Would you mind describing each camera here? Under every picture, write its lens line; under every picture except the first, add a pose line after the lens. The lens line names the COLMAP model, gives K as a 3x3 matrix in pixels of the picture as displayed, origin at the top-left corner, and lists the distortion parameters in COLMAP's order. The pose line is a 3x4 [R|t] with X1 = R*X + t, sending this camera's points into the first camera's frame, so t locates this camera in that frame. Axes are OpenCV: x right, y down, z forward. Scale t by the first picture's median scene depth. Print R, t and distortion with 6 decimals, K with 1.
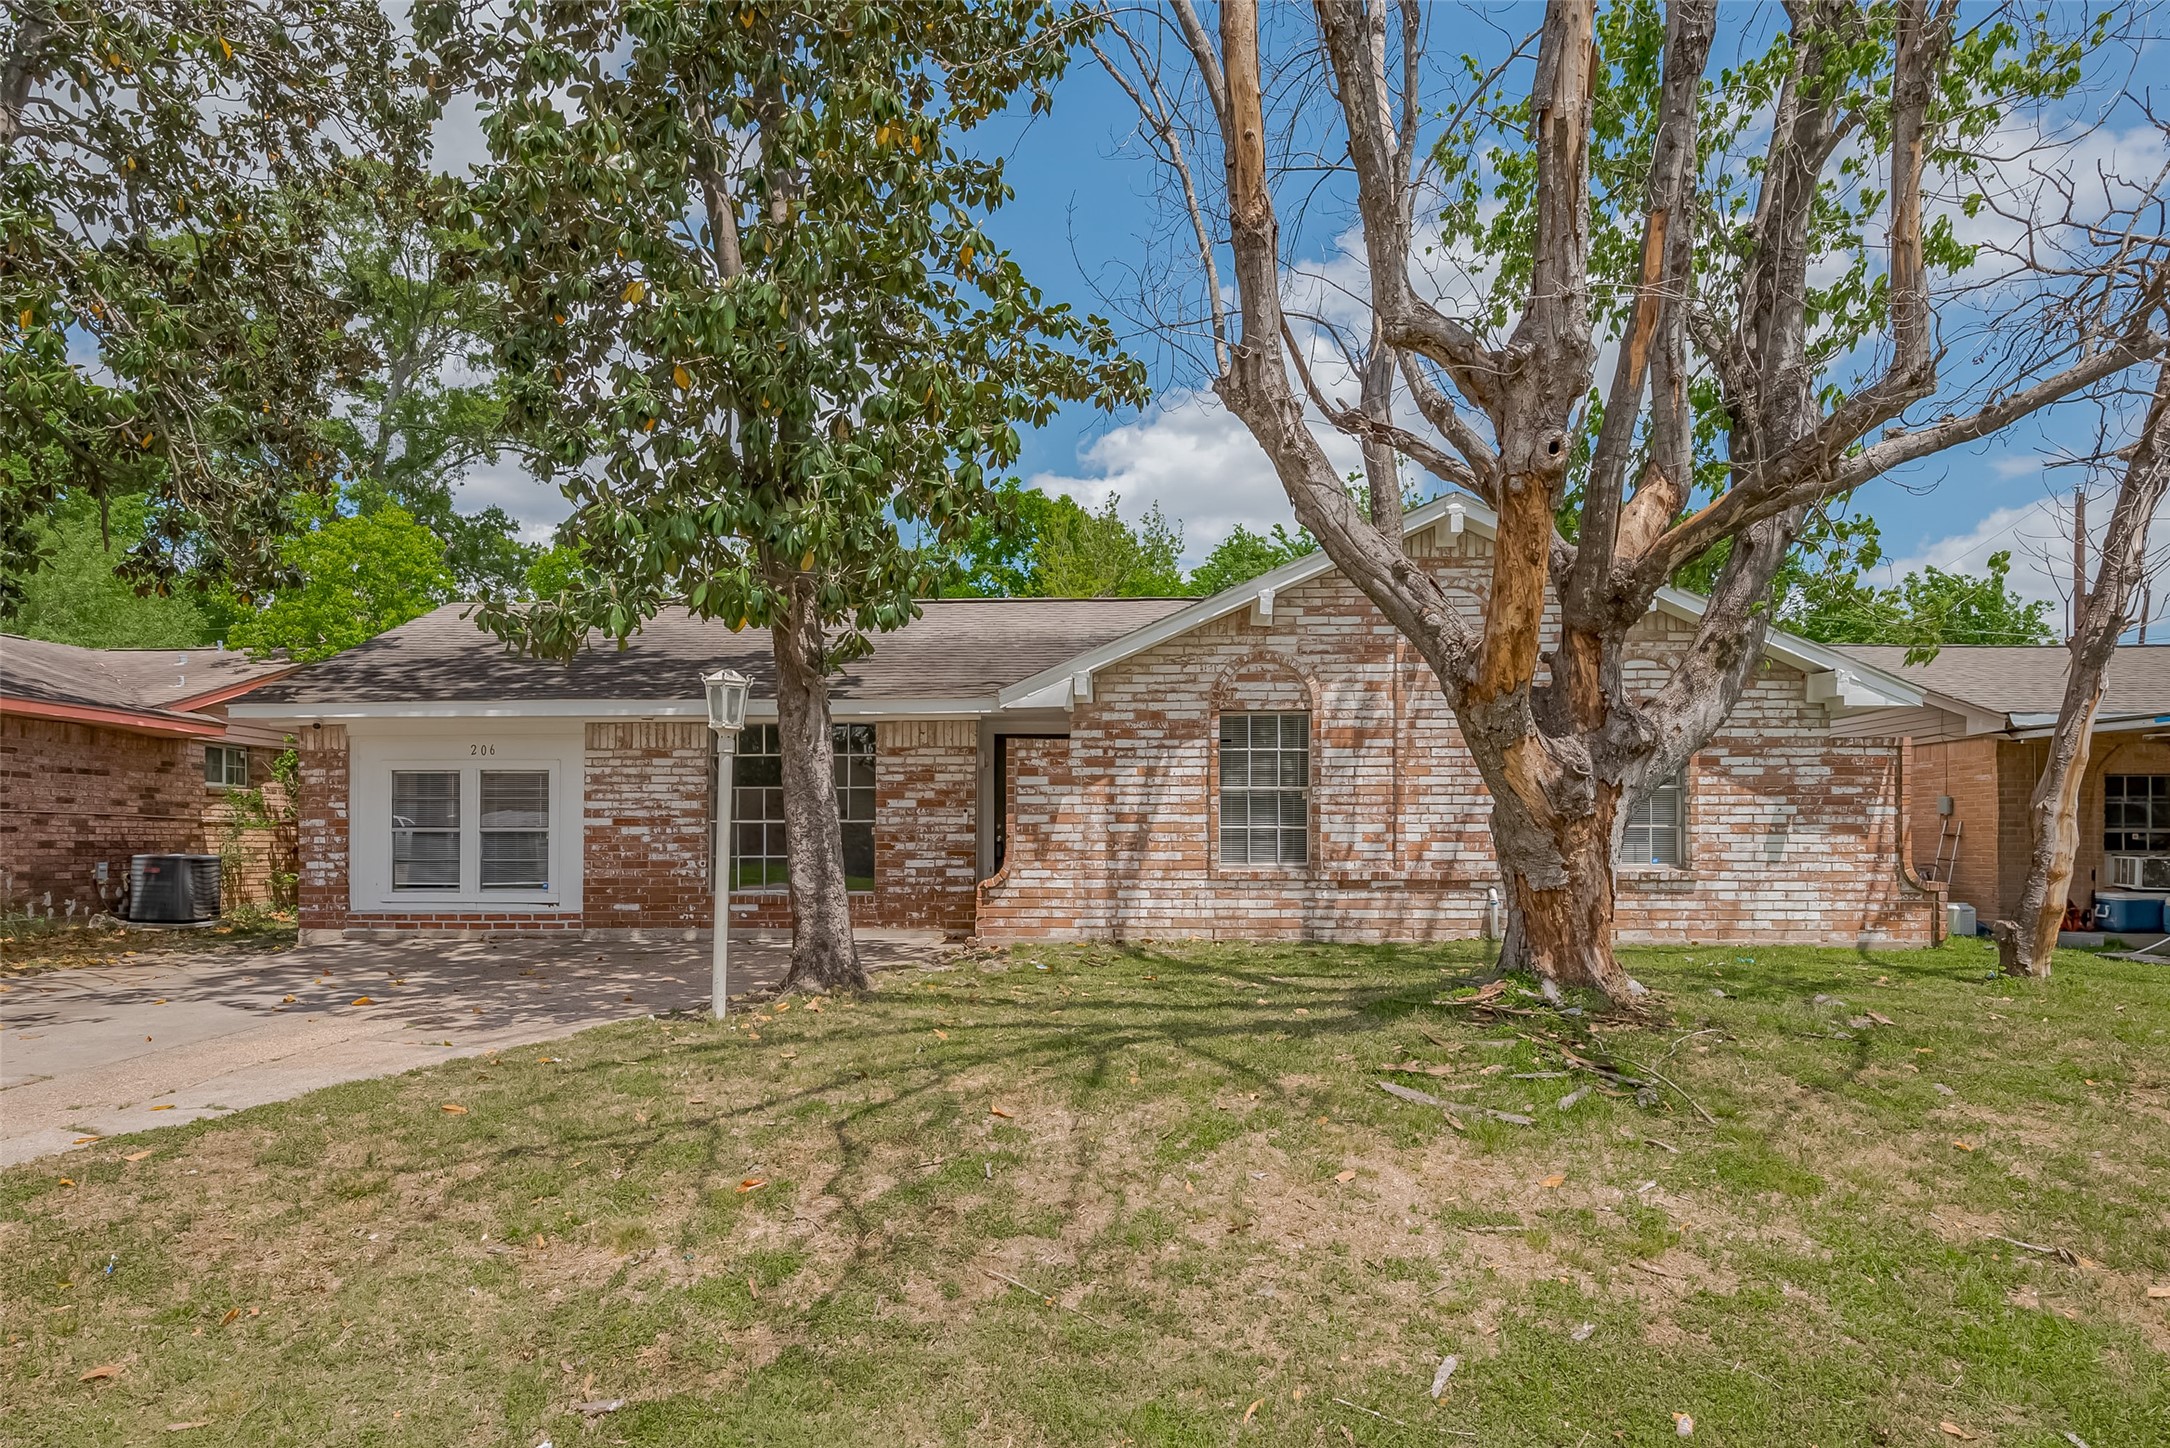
lens RADIAL K [[1129.7, 0, 1083.6], [0, 1129.7, 842.4], [0, 0, 1]] dist [-0.000092, 0.000357]
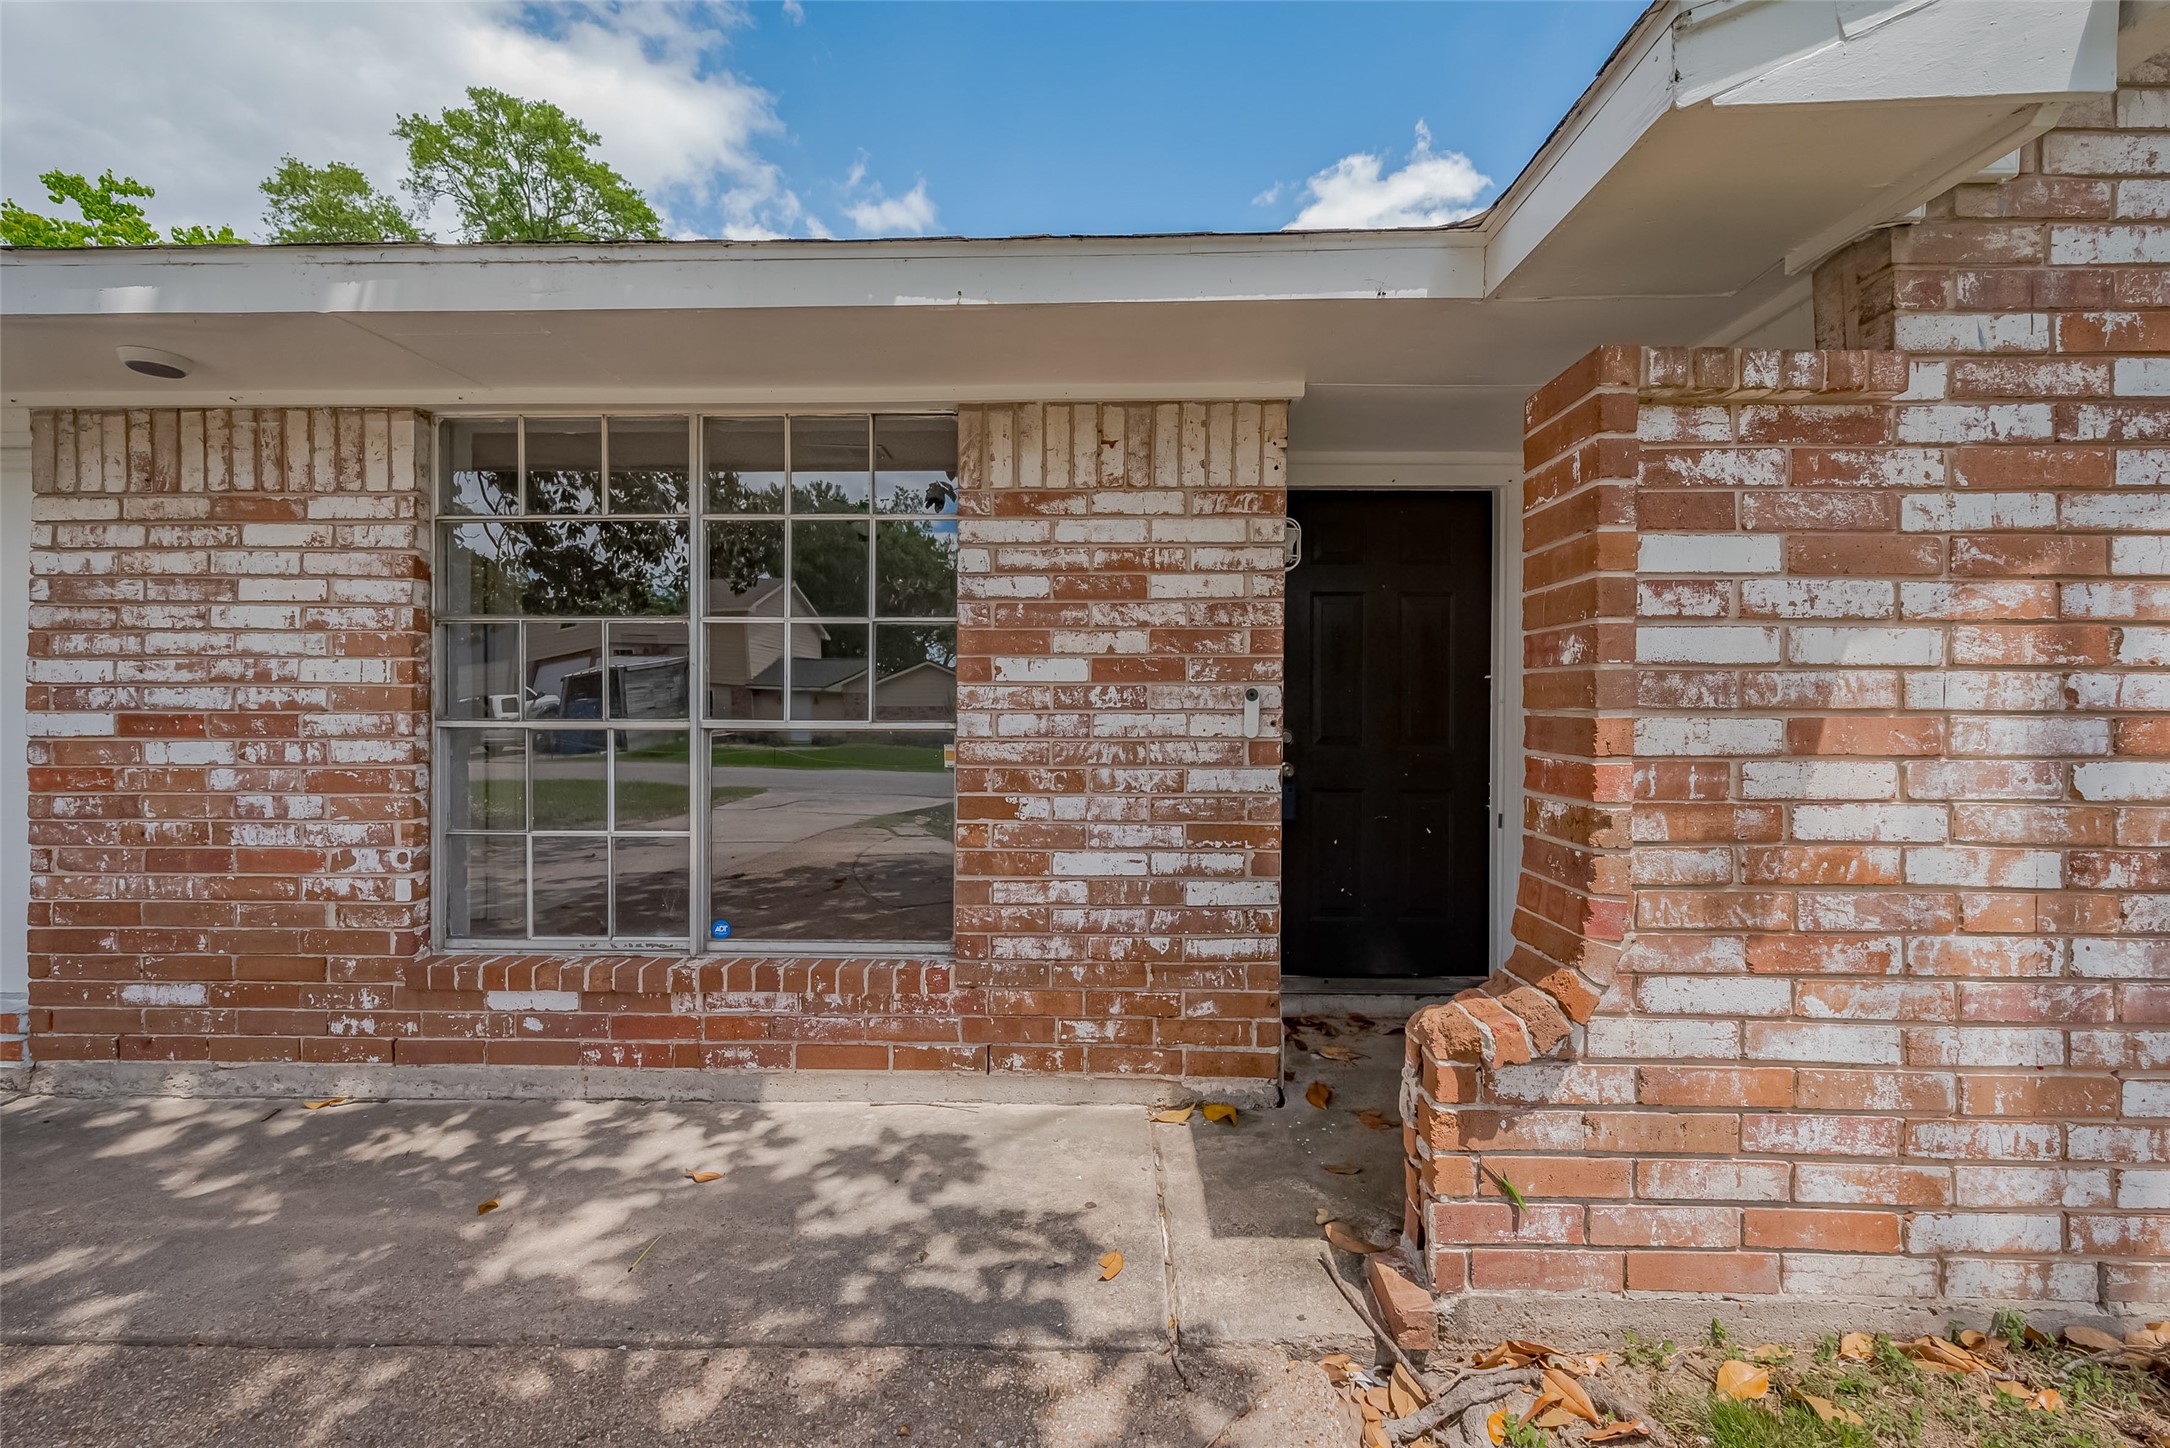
lens RADIAL K [[778.2, 0, 1122.6], [0, 778.2, 721.2], [0, 0, 1]] dist [-0.000532, -0.000032]
pose [[0.999458, 0.003245, 0.032766, -0.161130], [-0.003530, 0.999956, 0.008647, -0.024724], [-0.032736, -0.008758, 0.999426, 0.869348]]
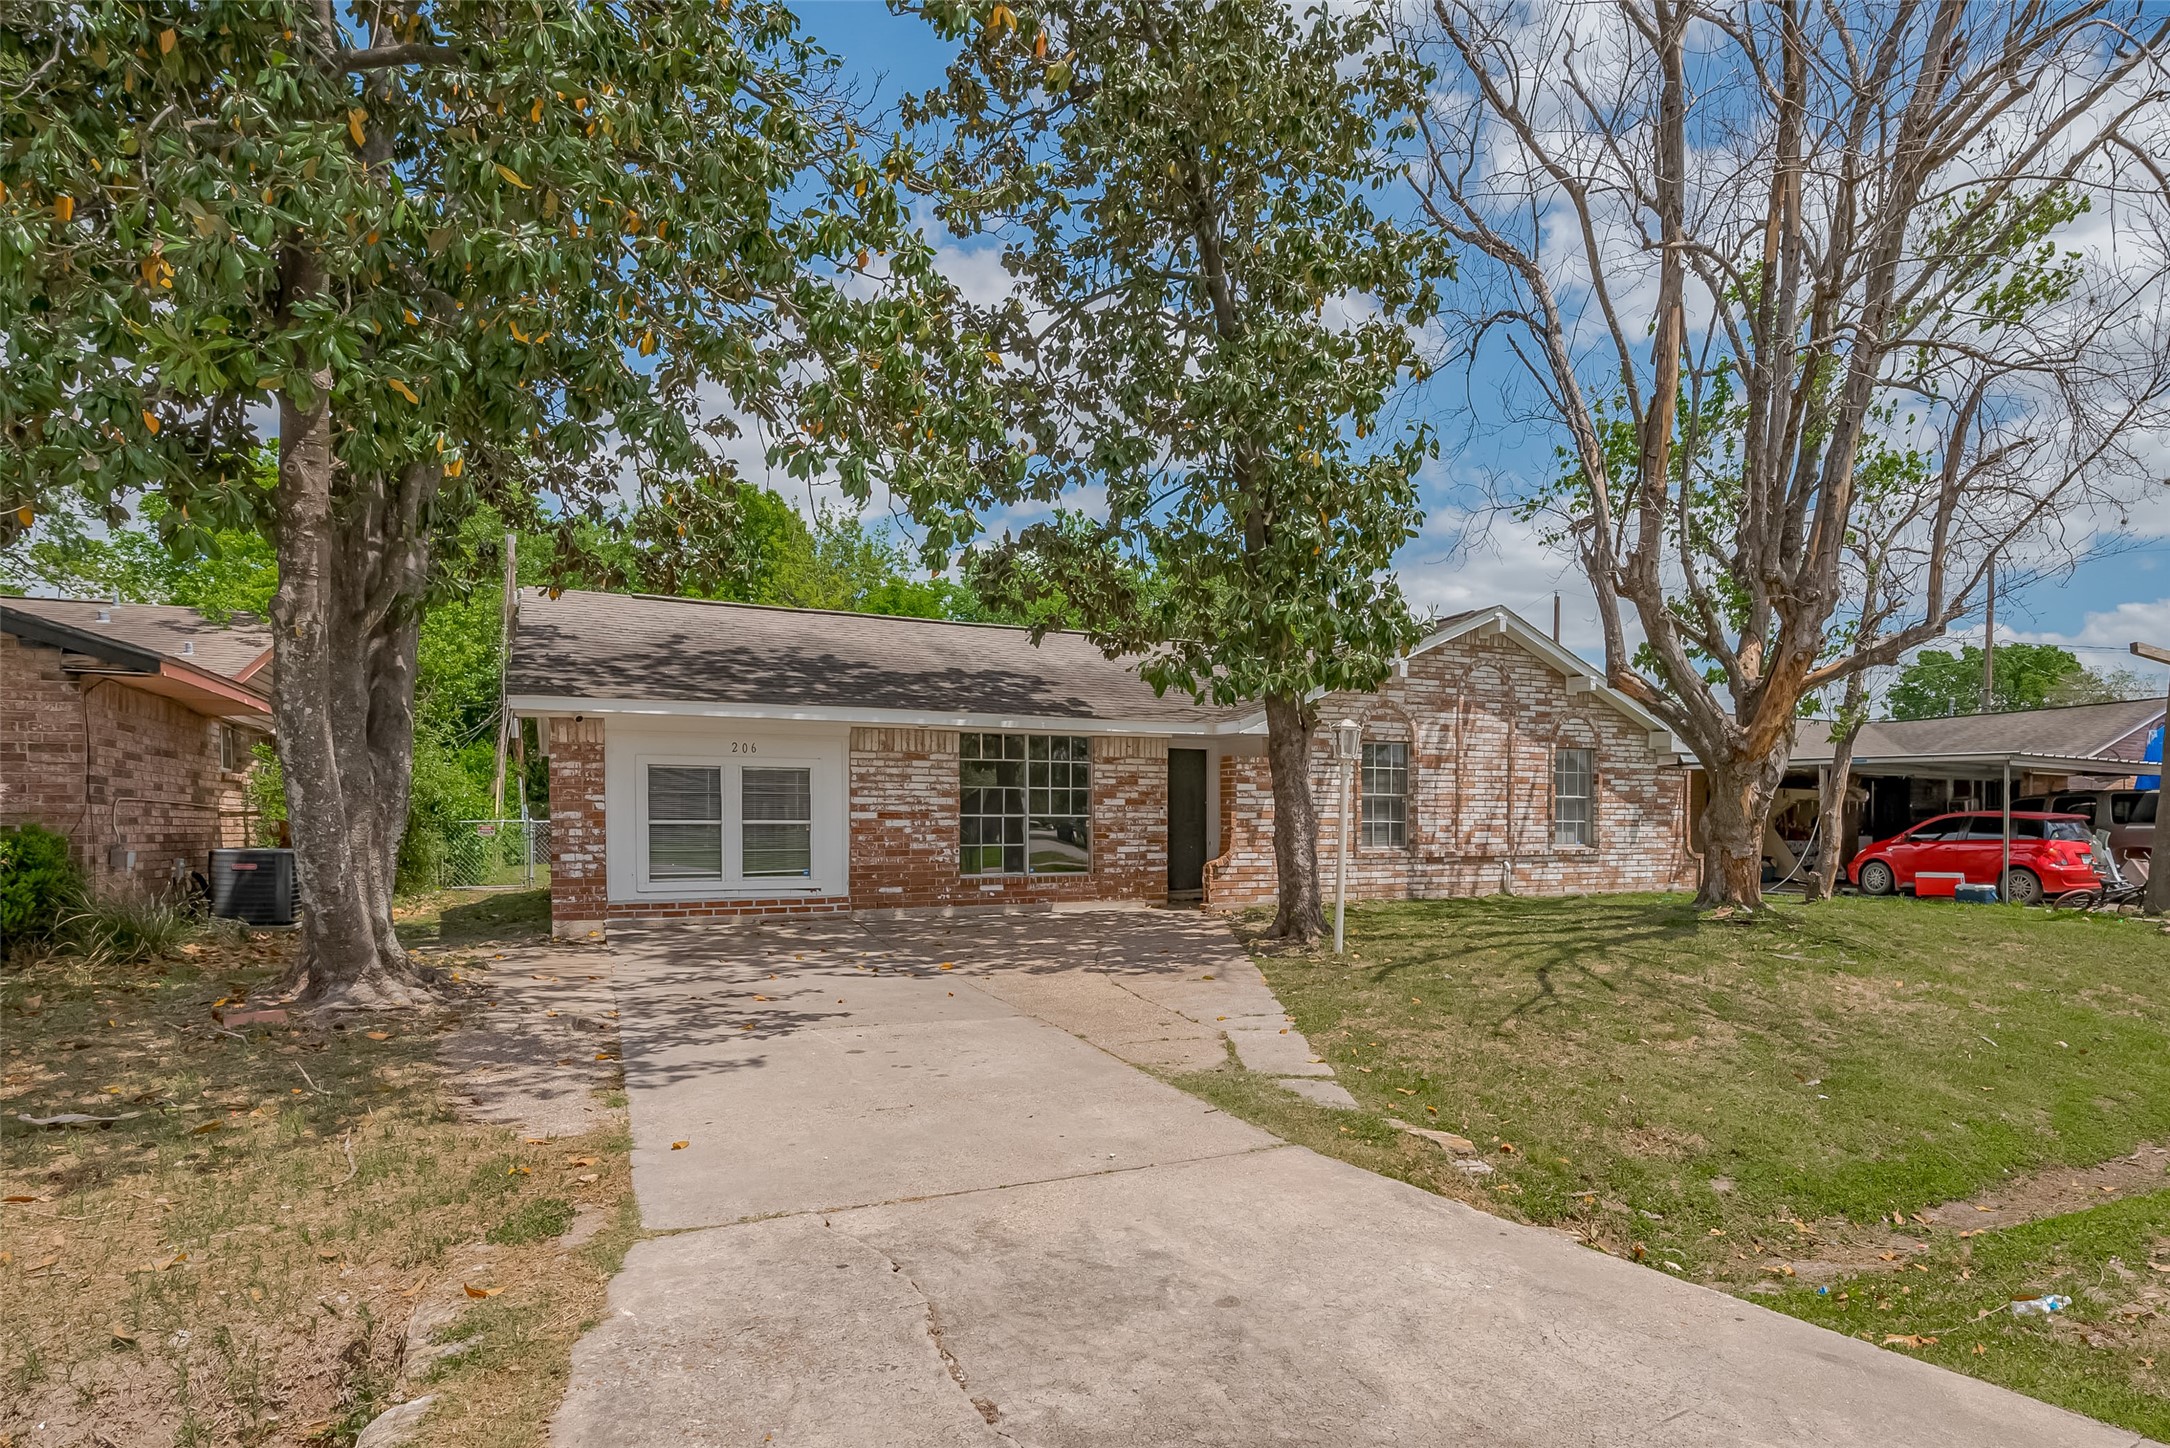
lens RADIAL K [[1079.7, 0, 1125.2], [0, 1079.7, 855.3], [0, 0, 1]] dist [0.001950, -0.000005]
pose [[0.893024, -0.012726, 0.449828, -0.767446], [0.001464, 0.999677, 0.025374, -0.006016], [-0.450006, -0.022001, 0.892755, -0.092390]]
